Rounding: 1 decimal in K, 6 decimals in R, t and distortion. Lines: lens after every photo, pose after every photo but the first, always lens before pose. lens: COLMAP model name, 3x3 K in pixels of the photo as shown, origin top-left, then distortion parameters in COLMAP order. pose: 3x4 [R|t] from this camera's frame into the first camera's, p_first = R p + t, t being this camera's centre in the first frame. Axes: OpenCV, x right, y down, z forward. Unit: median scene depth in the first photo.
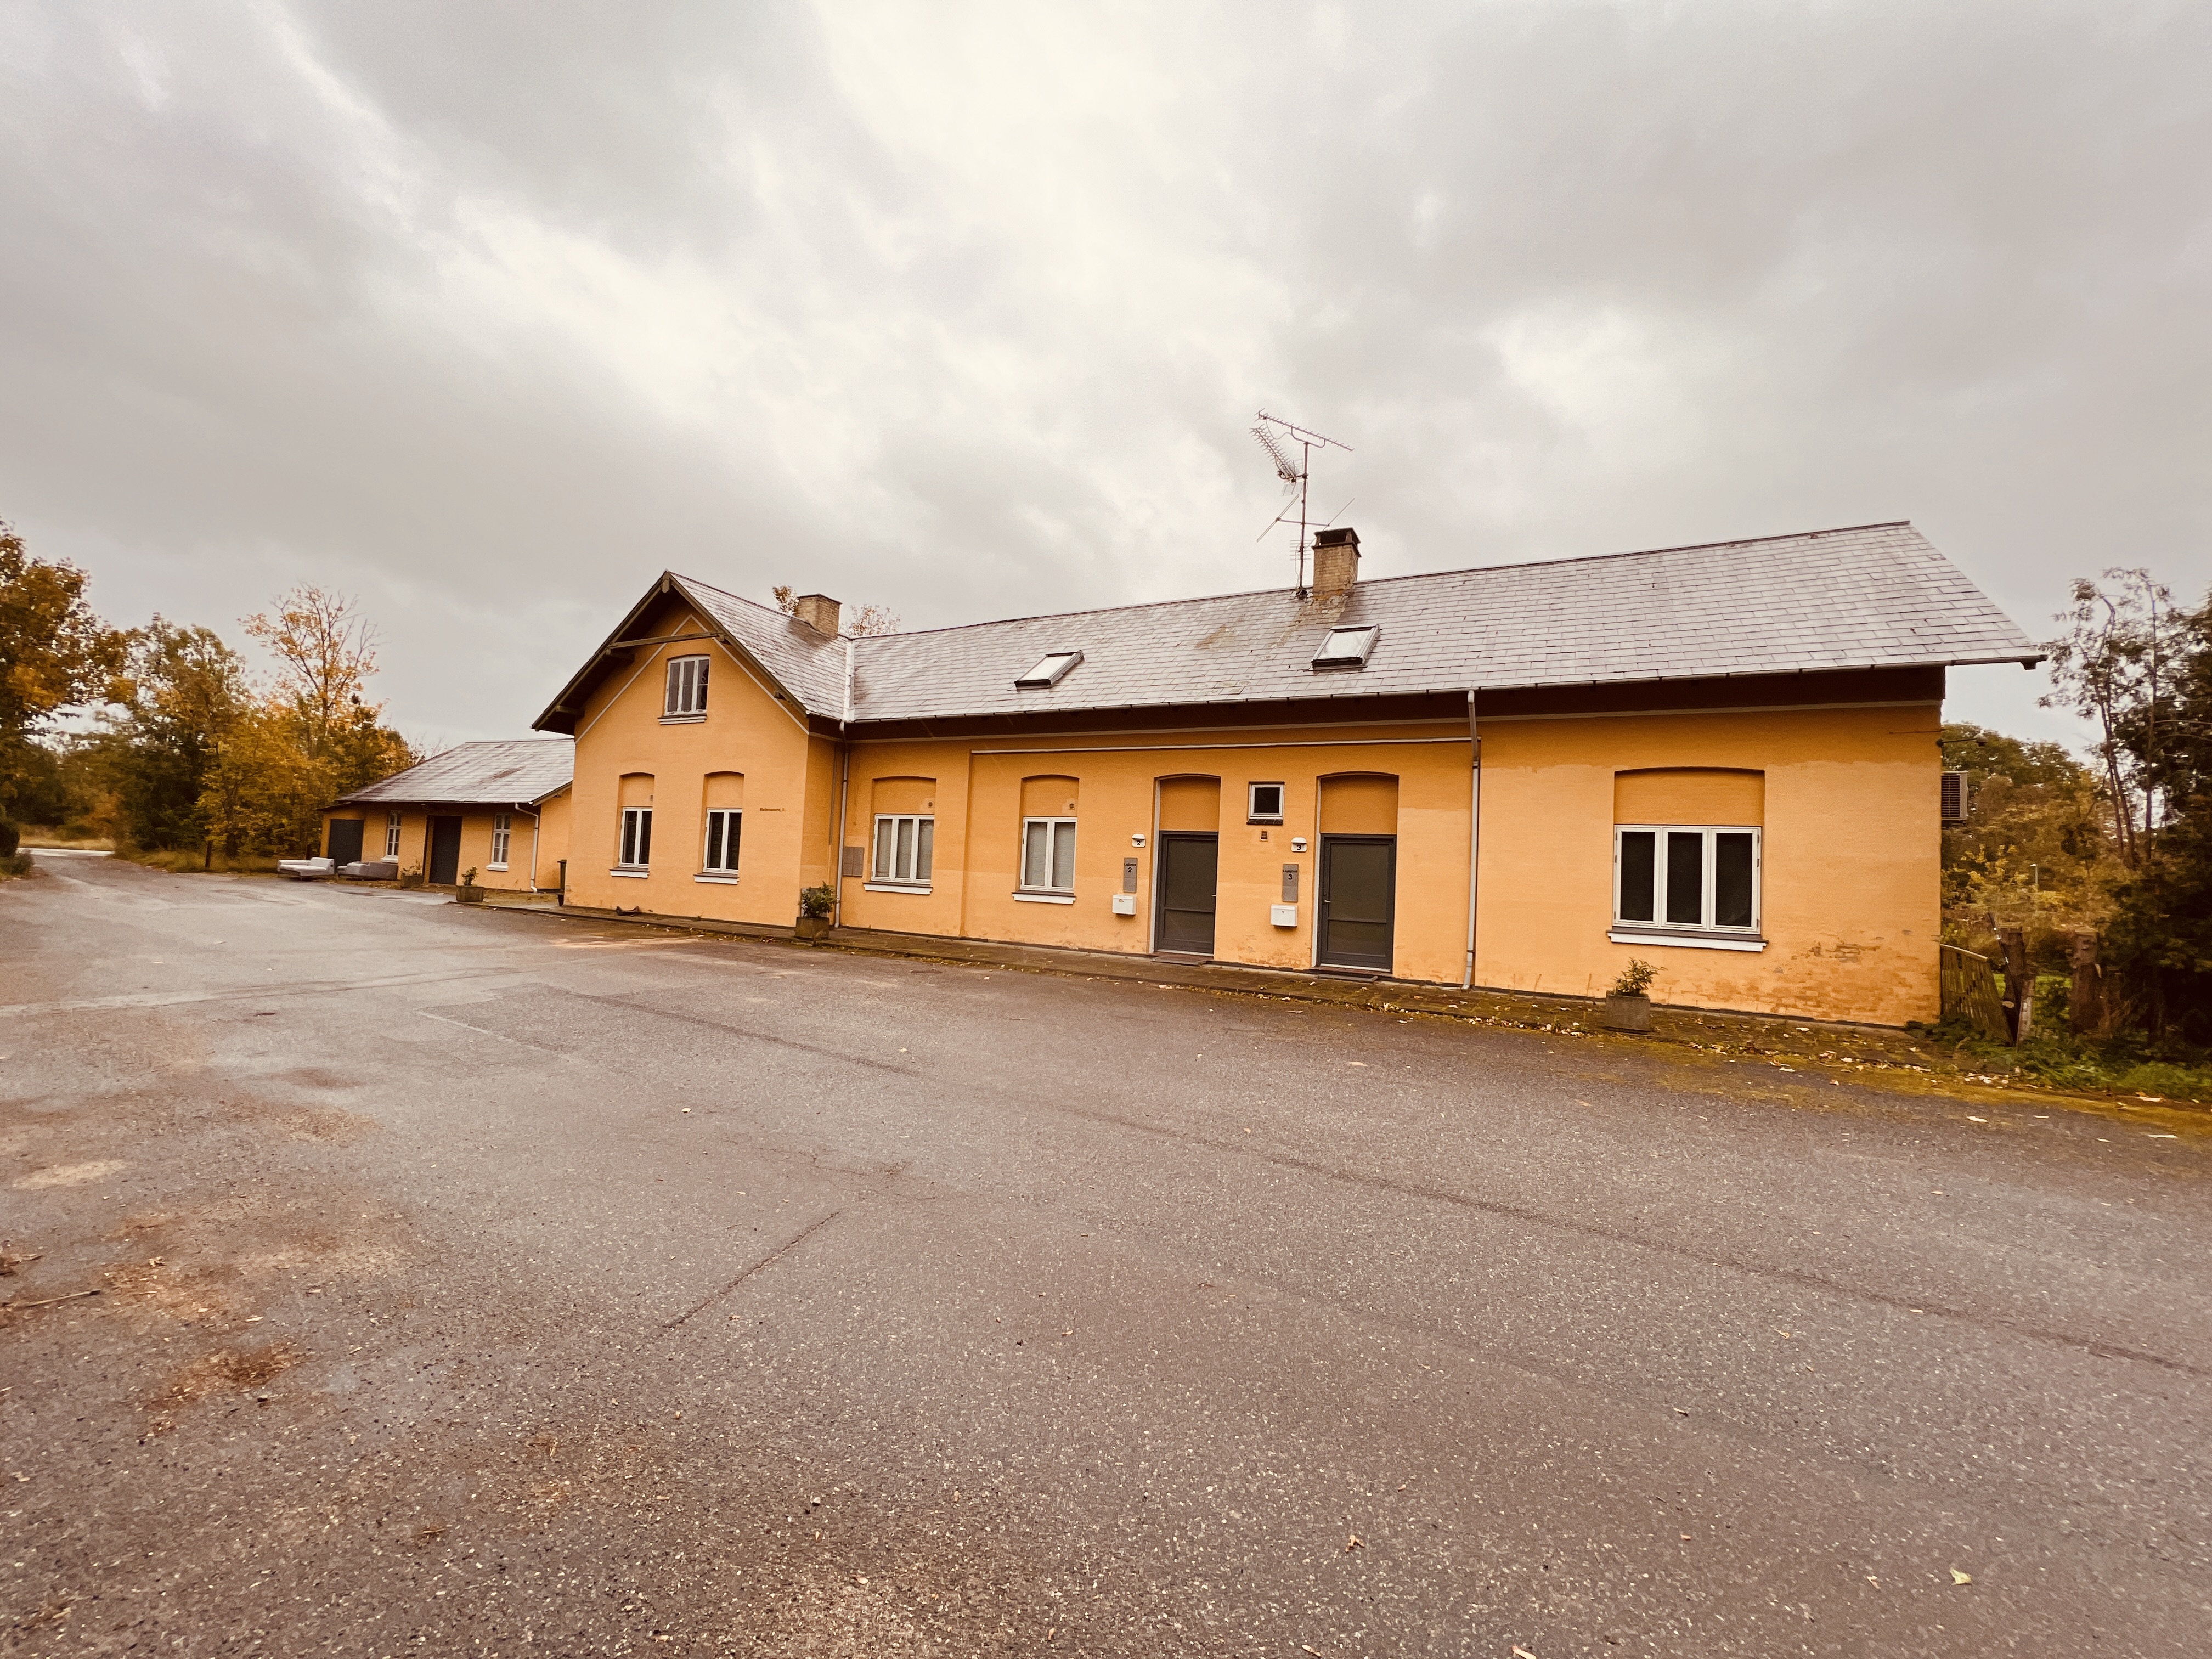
lens RADIAL K [[881.2, 0, 1108.6], [0, 881.2, 826.5], [0, 0, 1]] dist [-0.003742, -0.000337]
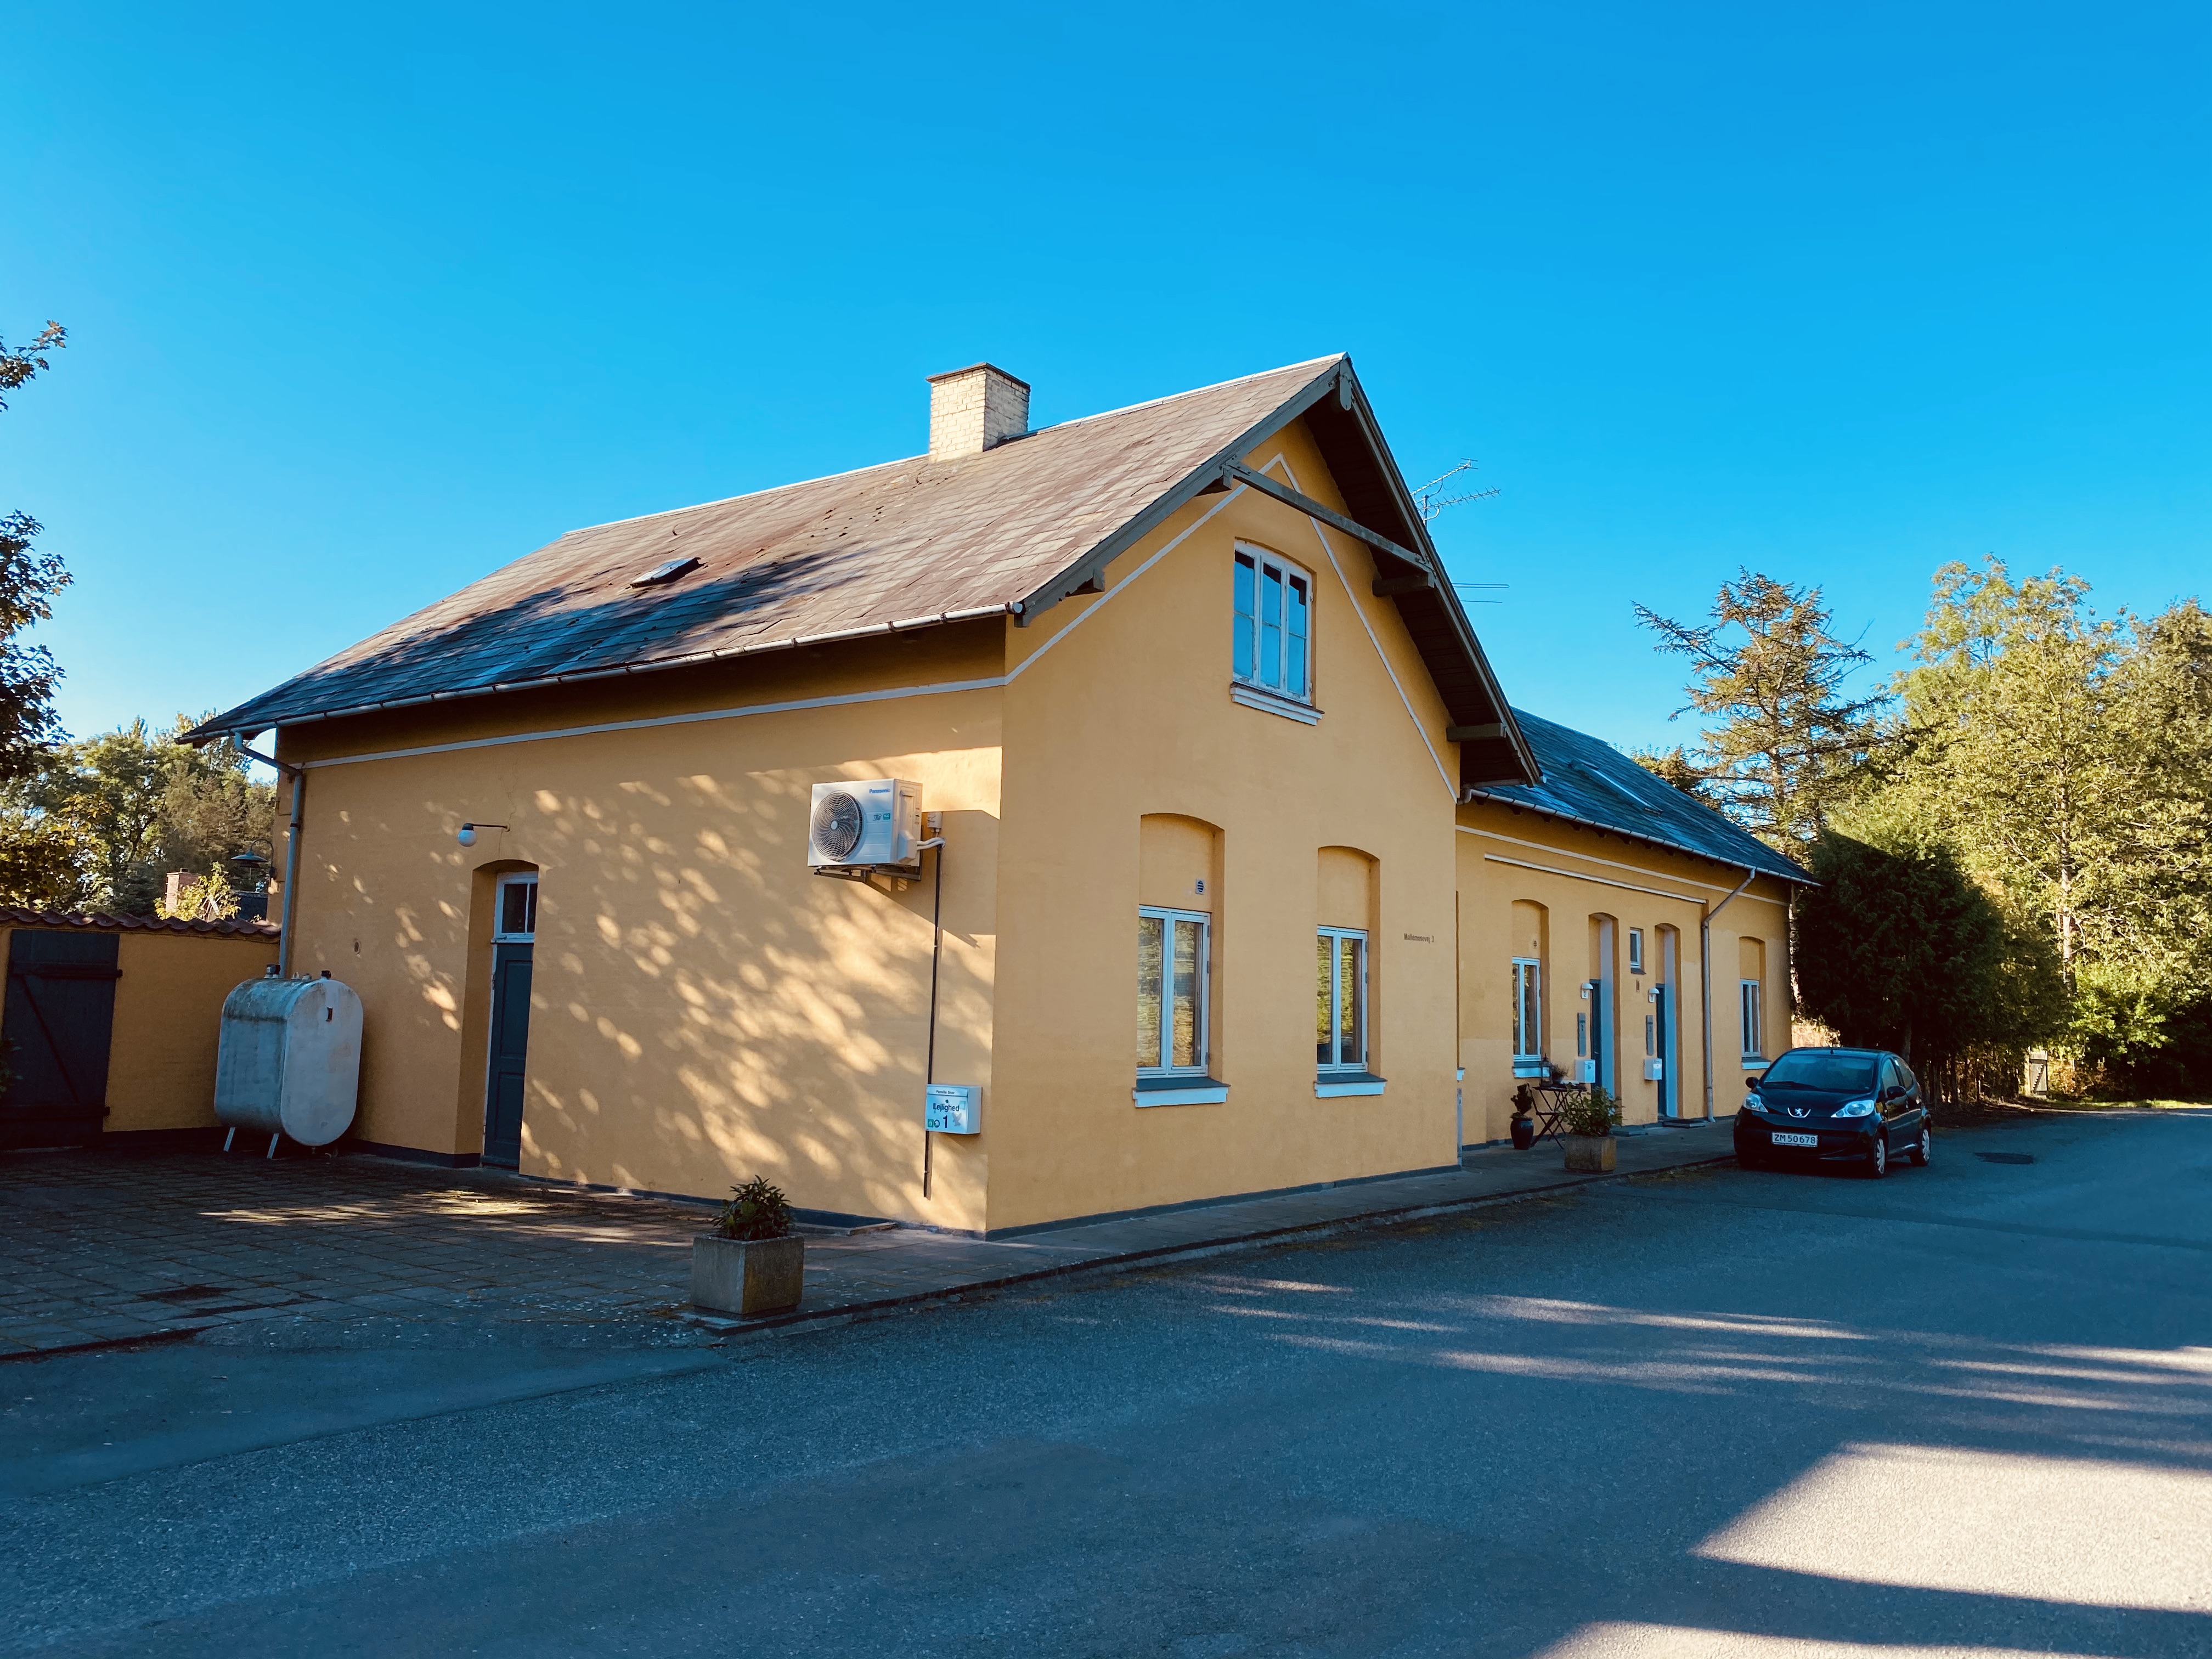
lens RADIAL K [[1681.6, 0, 1092.5], [0, 1681.6, 814.1], [0, 0, 1]] dist [0.071378, -0.067432]
pose [[0.162391, 0.073053, 0.984018, -1.472874], [-0.059753, 0.996153, -0.064093, -0.017762], [-0.984916, -0.048390, 0.166132, 1.106521]]
